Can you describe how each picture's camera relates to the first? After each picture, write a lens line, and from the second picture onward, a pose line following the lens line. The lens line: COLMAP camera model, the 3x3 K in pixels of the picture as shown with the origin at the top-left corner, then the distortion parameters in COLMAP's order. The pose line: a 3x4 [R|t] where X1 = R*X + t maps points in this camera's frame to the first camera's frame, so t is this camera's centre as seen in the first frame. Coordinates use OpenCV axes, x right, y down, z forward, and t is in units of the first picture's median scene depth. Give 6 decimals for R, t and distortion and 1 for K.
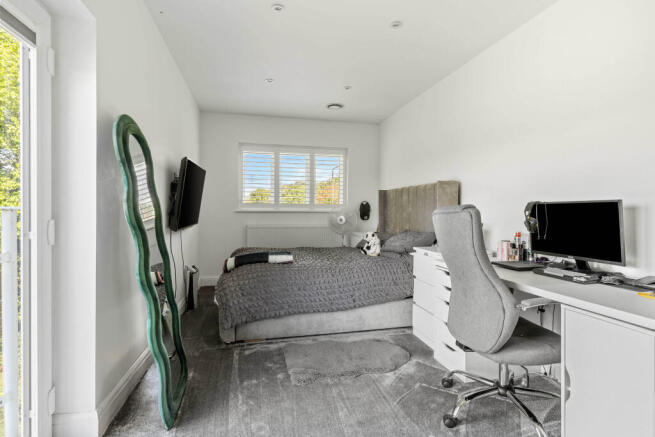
lens RADIAL K [[334.2, 0, 327.4], [0, 334.2, 217.9], [0, 0, 1]] dist [0.002682, 0.000070]
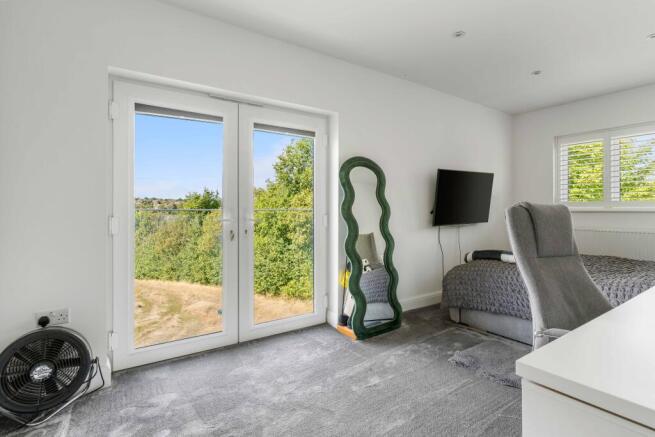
lens RADIAL K [[334.2, 0, 327.9], [0, 334.2, 213.4], [0, 0, 1]] dist [0.002682, 0.000070]
pose [[0.356247, 0.006307, -0.934371, 0.651003], [-0.016734, 0.999860, 0.000369, -0.003827], [0.934242, 0.015504, 0.356302, 0.147701]]
